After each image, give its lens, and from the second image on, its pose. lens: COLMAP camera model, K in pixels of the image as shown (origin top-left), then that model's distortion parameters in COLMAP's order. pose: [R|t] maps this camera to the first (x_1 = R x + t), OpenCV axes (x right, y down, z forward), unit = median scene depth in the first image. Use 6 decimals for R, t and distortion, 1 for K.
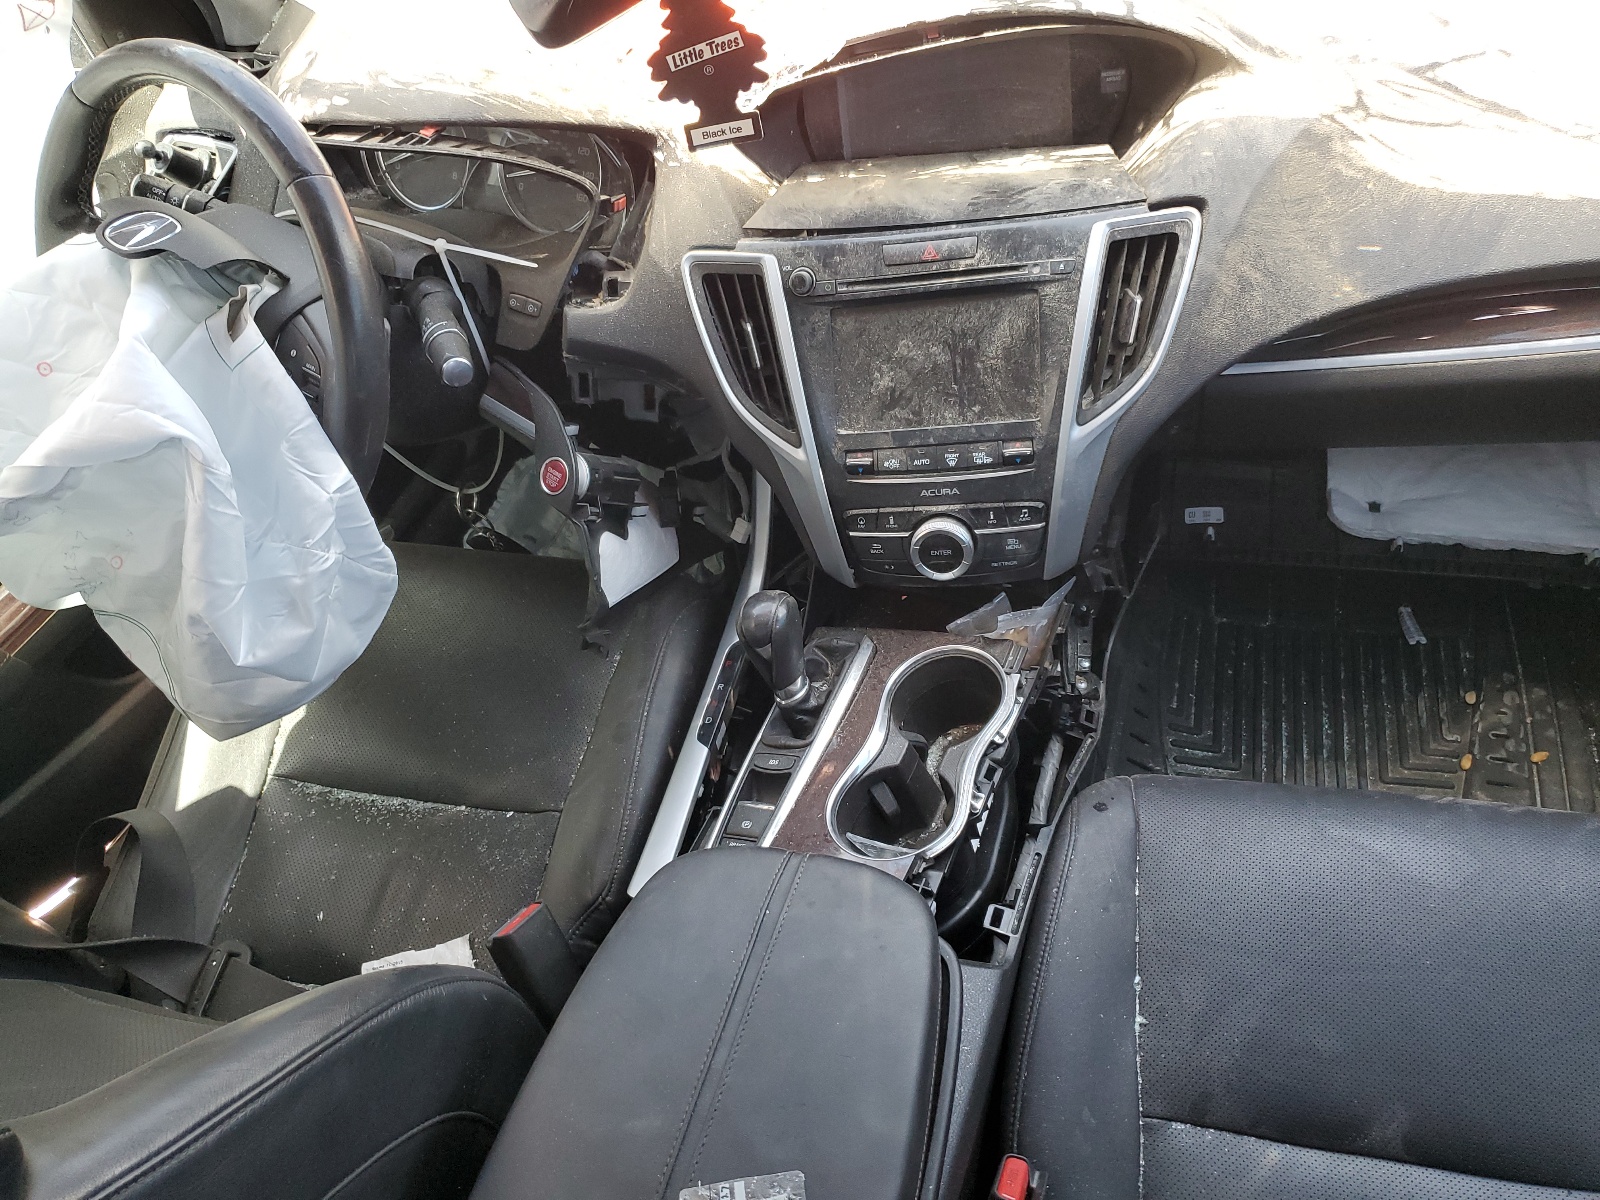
lens RADIAL K [[1203.3, 0, 799.5], [0, 1203.3, 556.7], [0, 0, 1]] dist [0.000141, 0.000665]
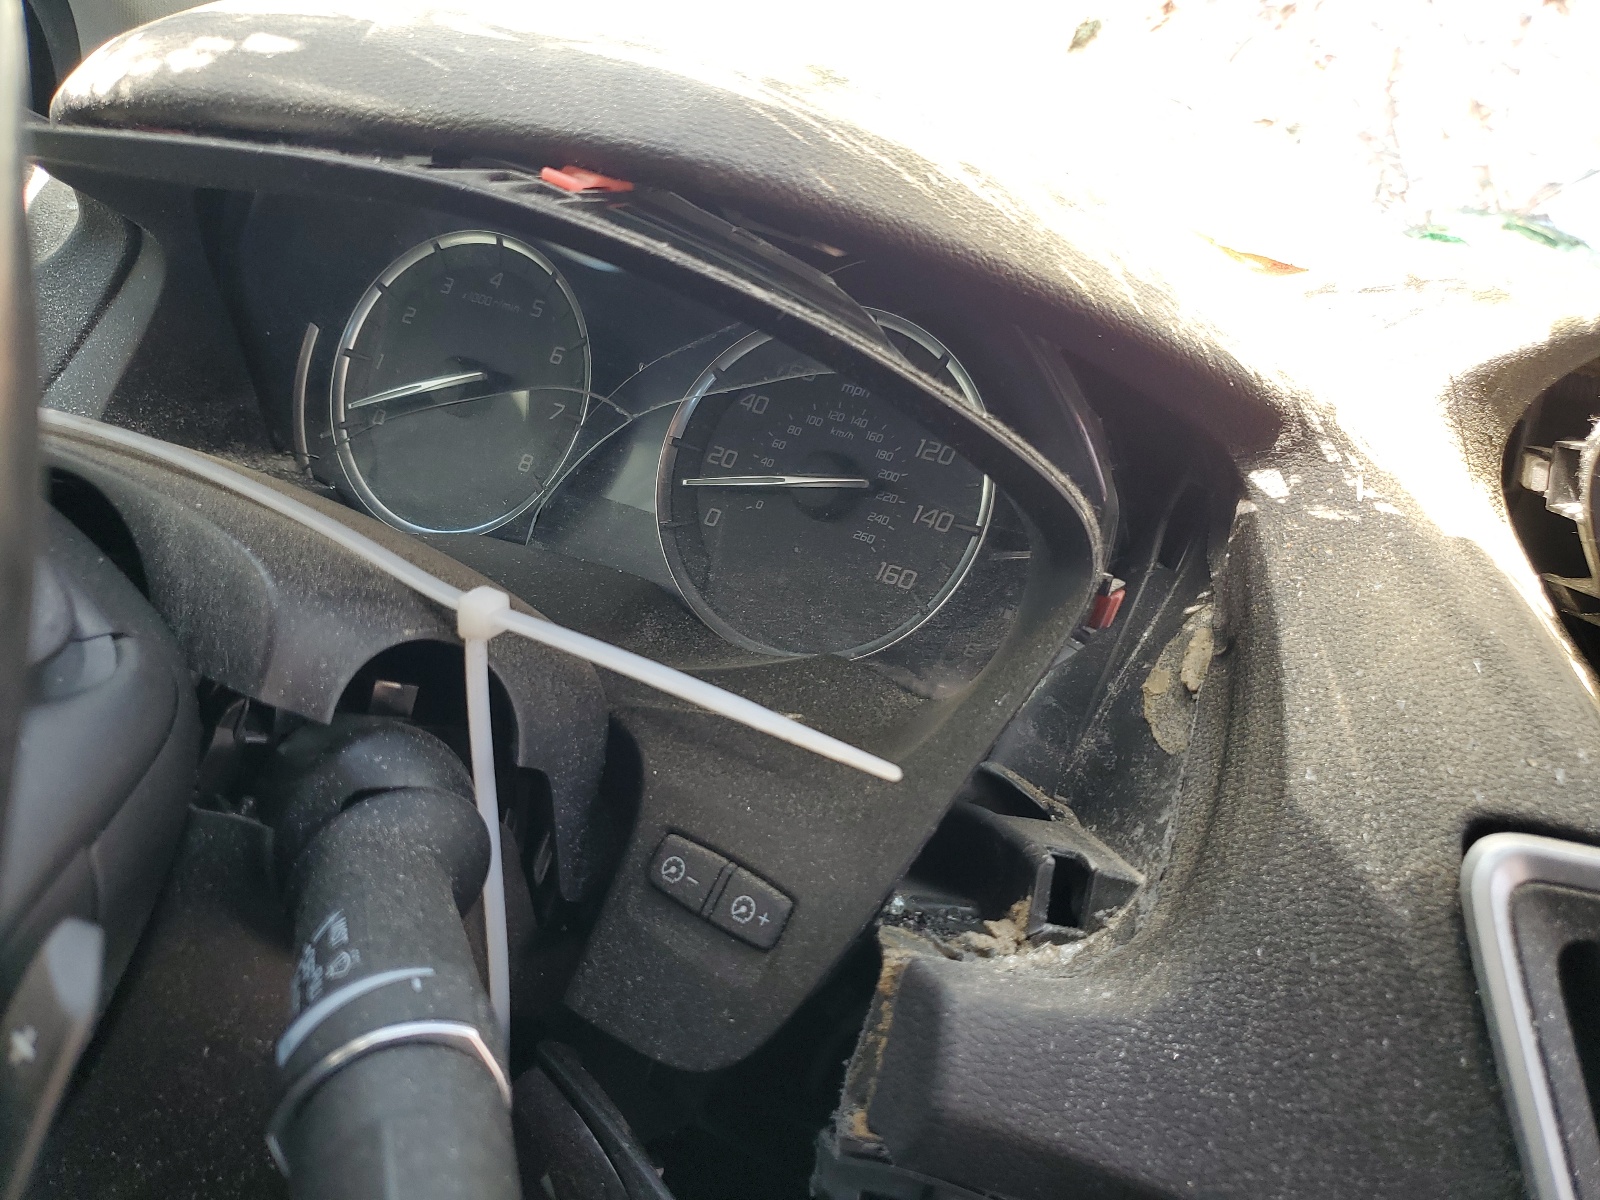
lens RADIAL K [[1203.3, 0, 799.5], [0, 1203.3, 556.7], [0, 0, 1]] dist [0.000141, 0.000665]
pose [[0.979419, 0.196842, 0.044637, -0.243455], [-0.164170, 0.905557, -0.391171, -0.179673], [-0.117420, 0.375792, 0.919235, 0.747098]]
